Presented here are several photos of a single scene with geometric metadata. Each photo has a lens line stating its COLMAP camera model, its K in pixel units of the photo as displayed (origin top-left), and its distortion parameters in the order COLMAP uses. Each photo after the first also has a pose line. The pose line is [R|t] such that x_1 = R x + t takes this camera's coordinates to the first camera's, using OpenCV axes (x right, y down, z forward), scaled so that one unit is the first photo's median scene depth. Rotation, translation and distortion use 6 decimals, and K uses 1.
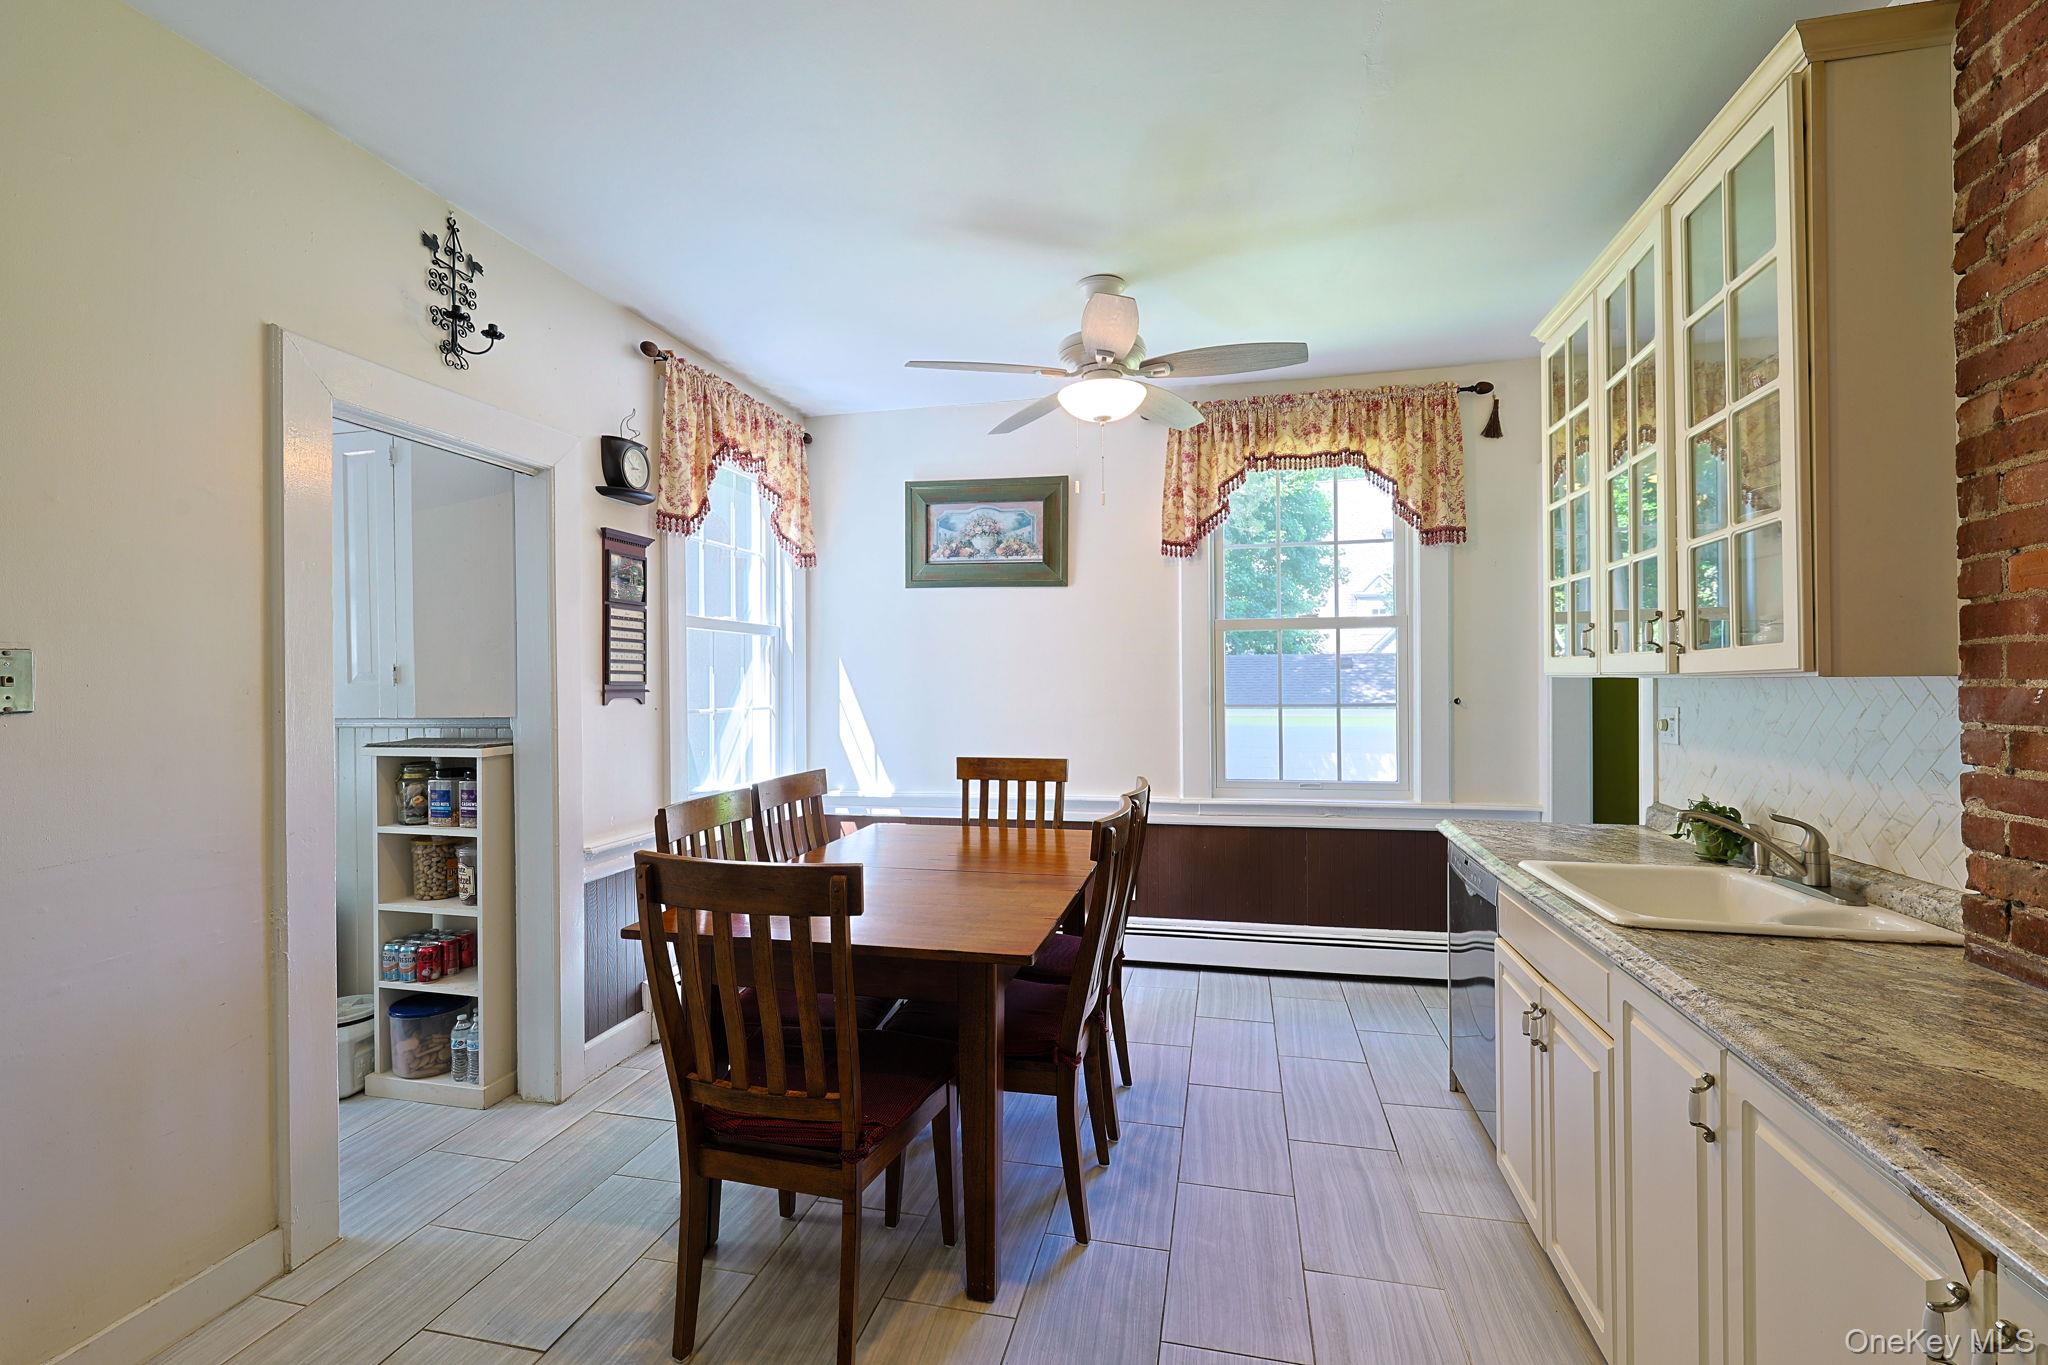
lens RADIAL K [[906.3, 0, 1015.9], [0, 906.3, 687.1], [0, 0, 1]] dist [-0.002447, 0.000576]
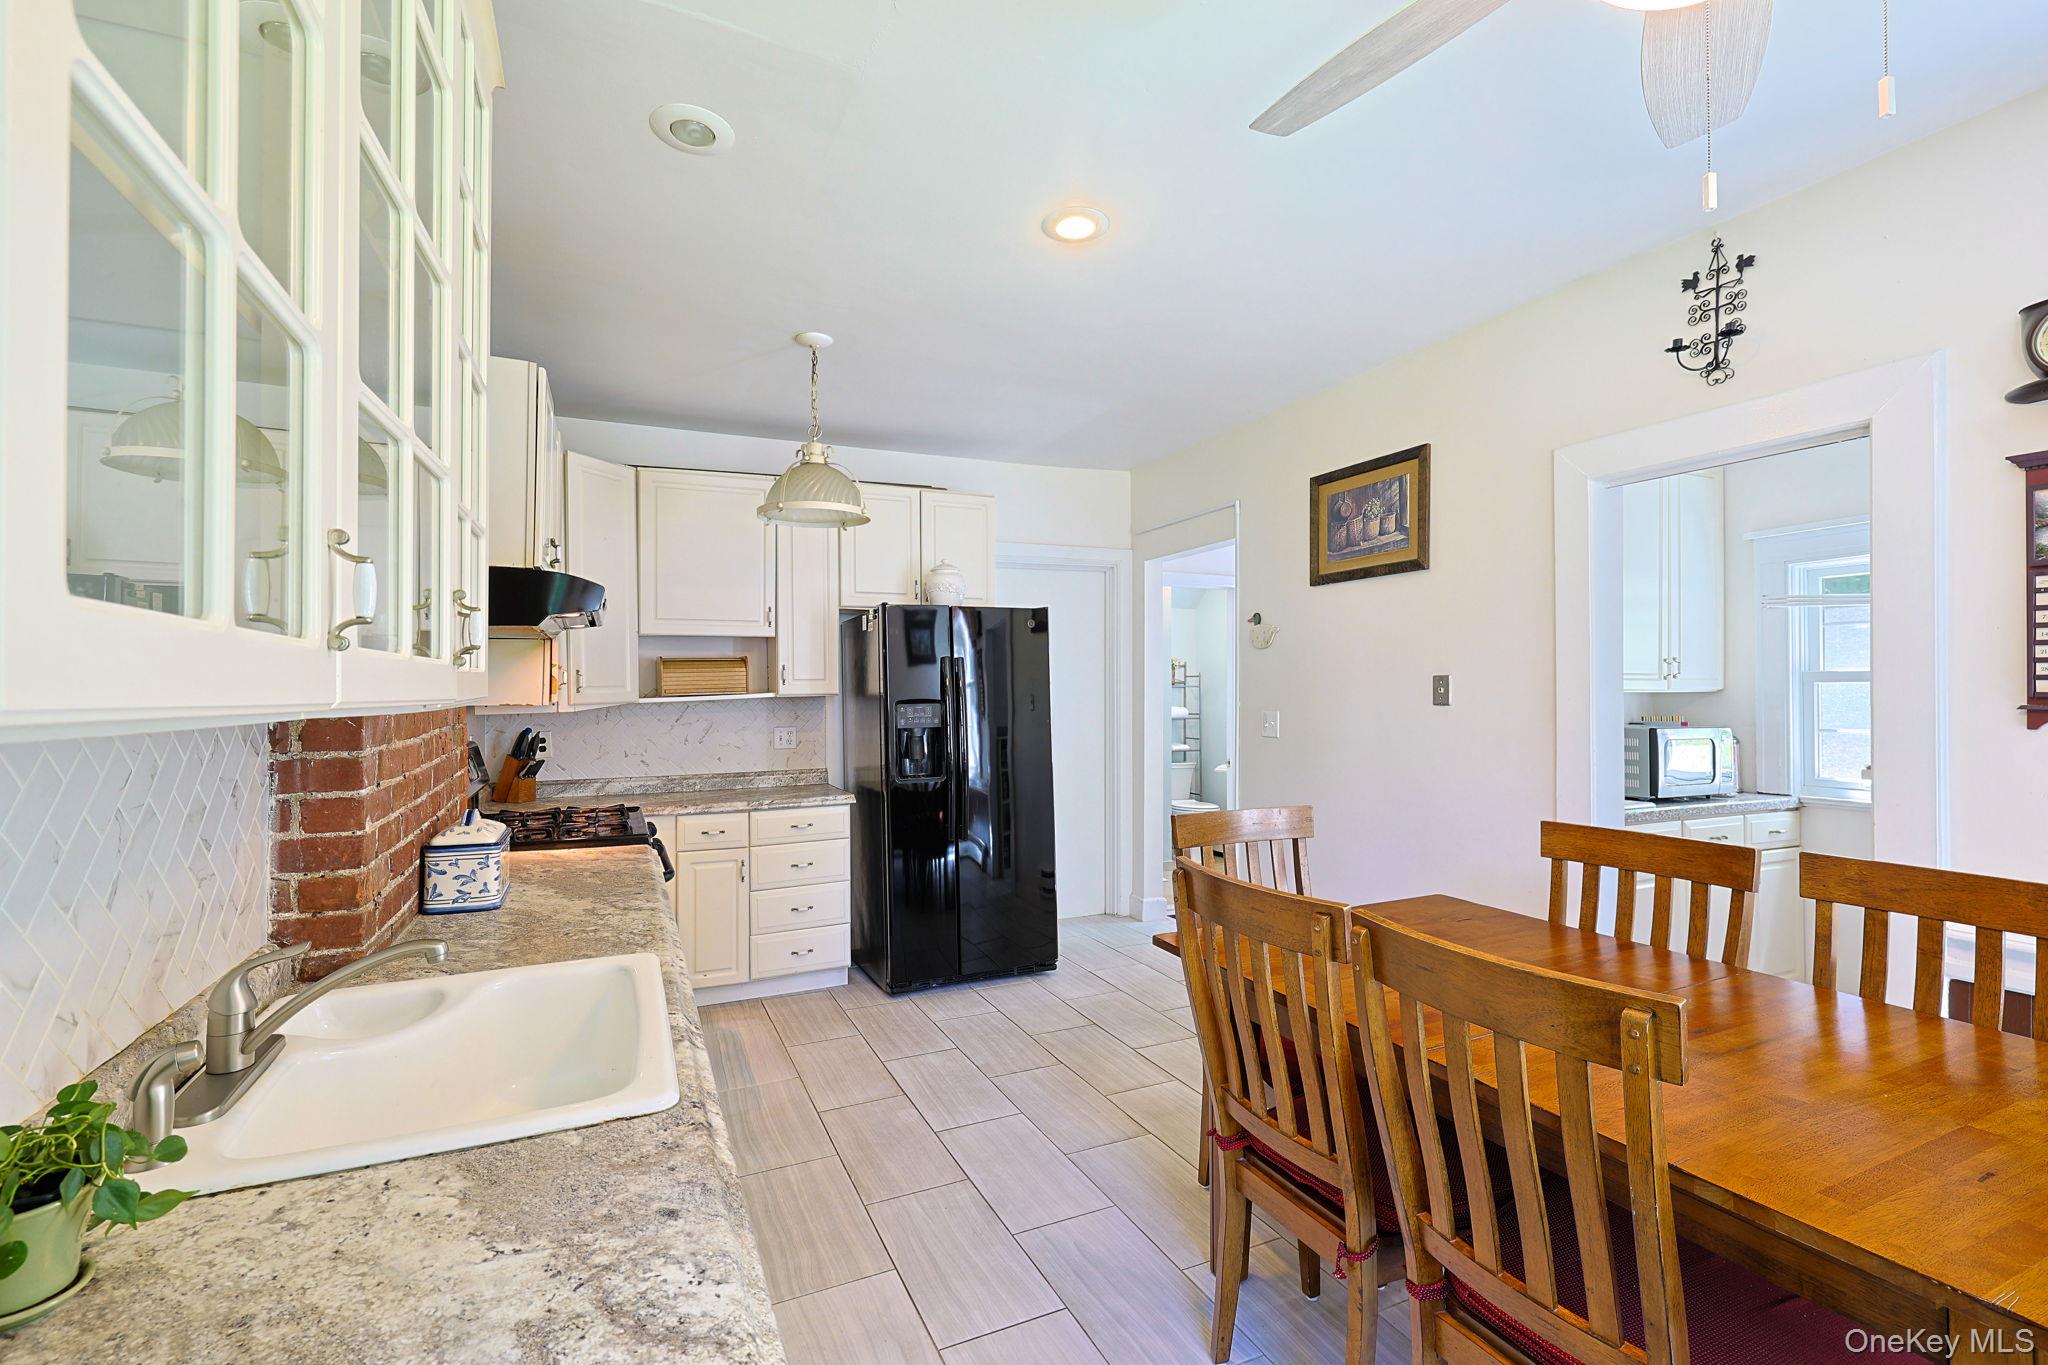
lens RADIAL K [[906.3, 0, 1021.0], [0, 906.3, 687.6], [0, 0, 1]] dist [-0.002447, 0.000576]
pose [[-0.788069, 0.012858, -0.615453, 1.051415], [0.014396, 0.999893, 0.002456, -0.038902], [0.615419, -0.006924, -0.788170, 1.665588]]
